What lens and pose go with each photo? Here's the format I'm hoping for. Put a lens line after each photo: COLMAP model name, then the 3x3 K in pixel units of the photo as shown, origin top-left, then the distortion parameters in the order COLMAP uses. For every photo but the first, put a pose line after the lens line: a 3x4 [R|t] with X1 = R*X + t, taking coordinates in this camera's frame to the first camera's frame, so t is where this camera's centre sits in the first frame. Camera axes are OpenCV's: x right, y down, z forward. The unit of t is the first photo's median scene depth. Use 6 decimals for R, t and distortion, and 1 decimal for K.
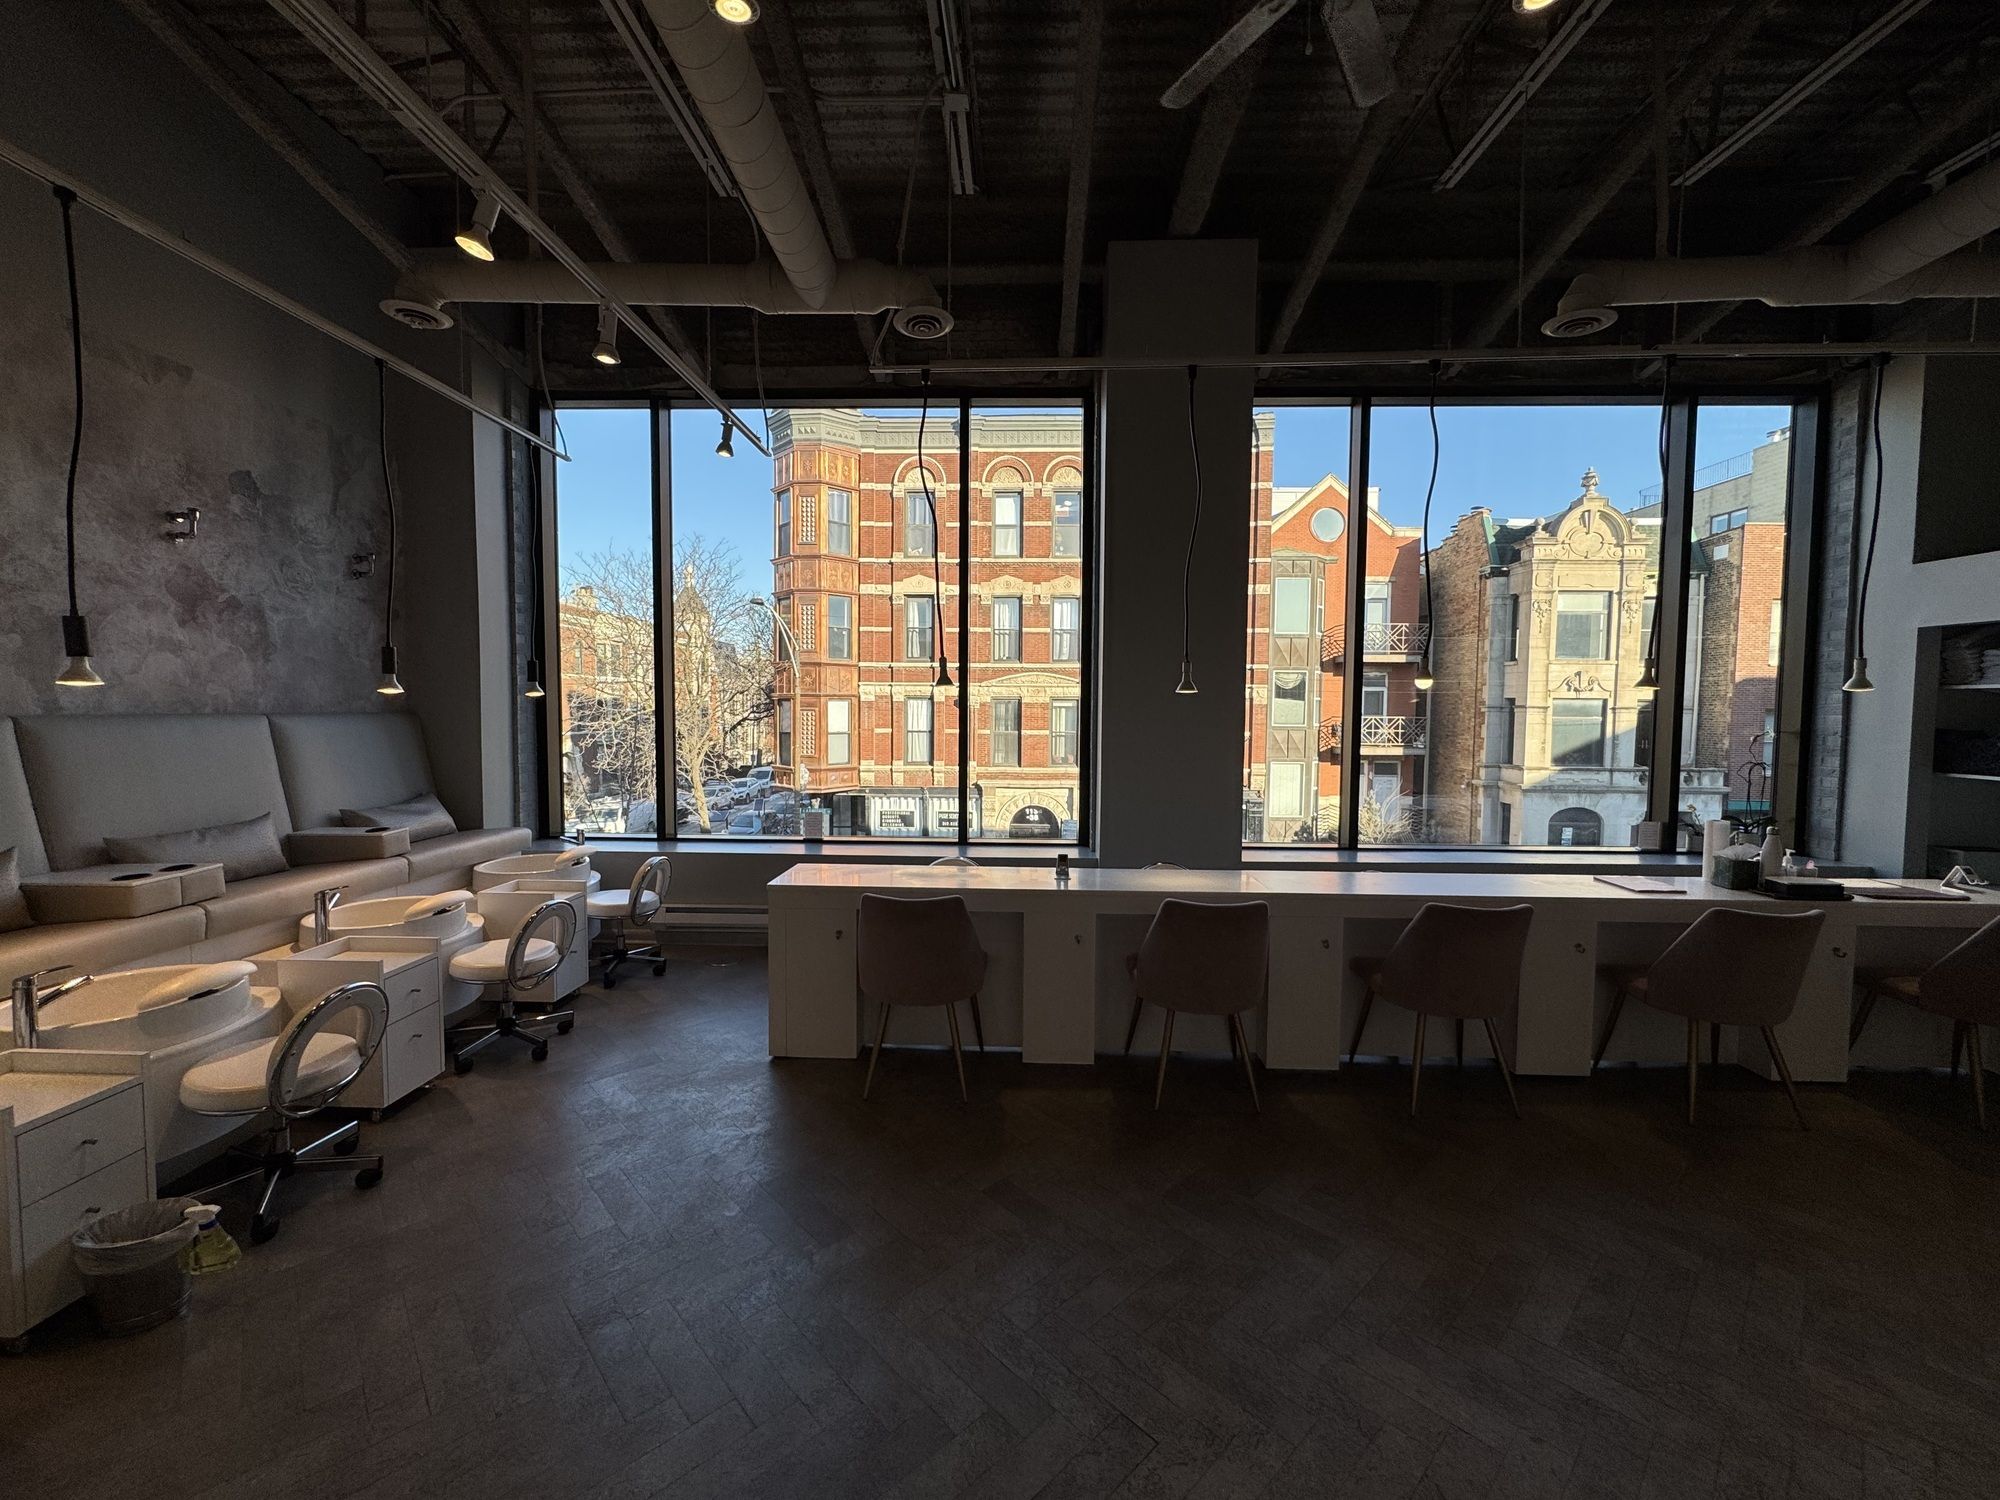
lens RADIAL K [[796.5, 0, 996.8], [0, 796.5, 750.5], [0, 0, 1]] dist [-0.001586, 0.000483]
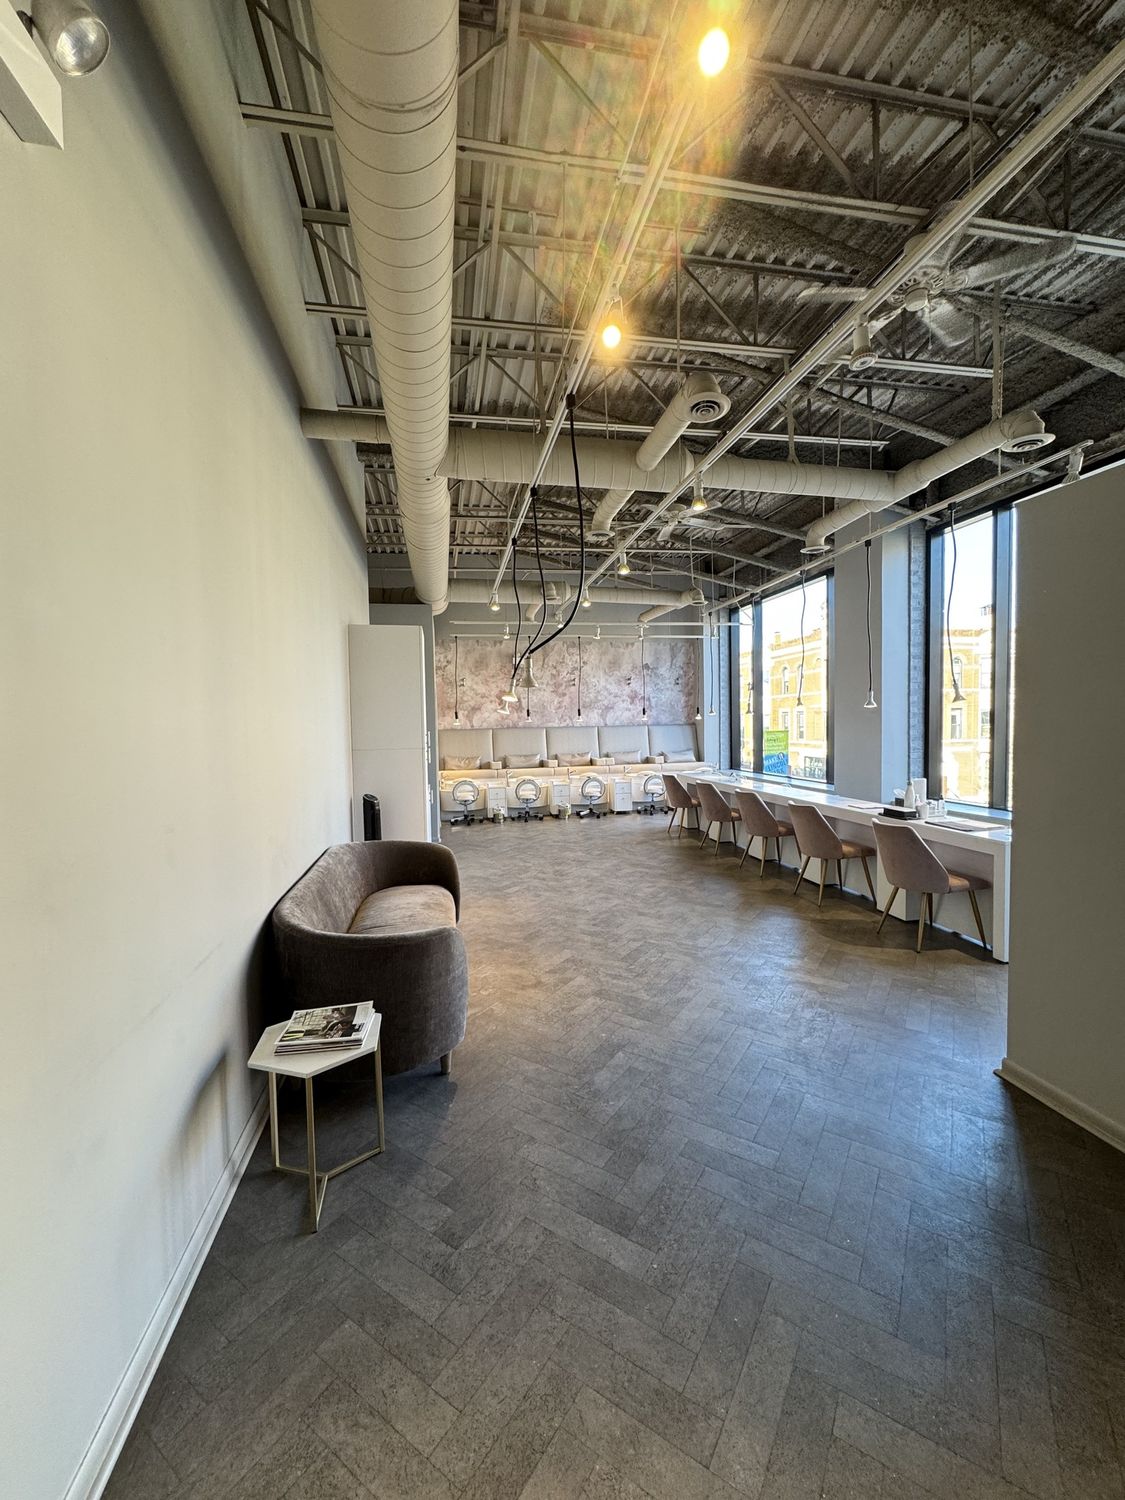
lens RADIAL K [[597.4, 0, 560.8], [0, 597.4, 751.0], [0, 0, 1]] dist [-0.001586, 0.000483]
pose [[0.224681, 0.028232, -0.974023, 1.698291], [-0.030231, 0.999301, 0.021991, 0.025717], [0.973963, 0.024505, 0.225378, -0.055732]]
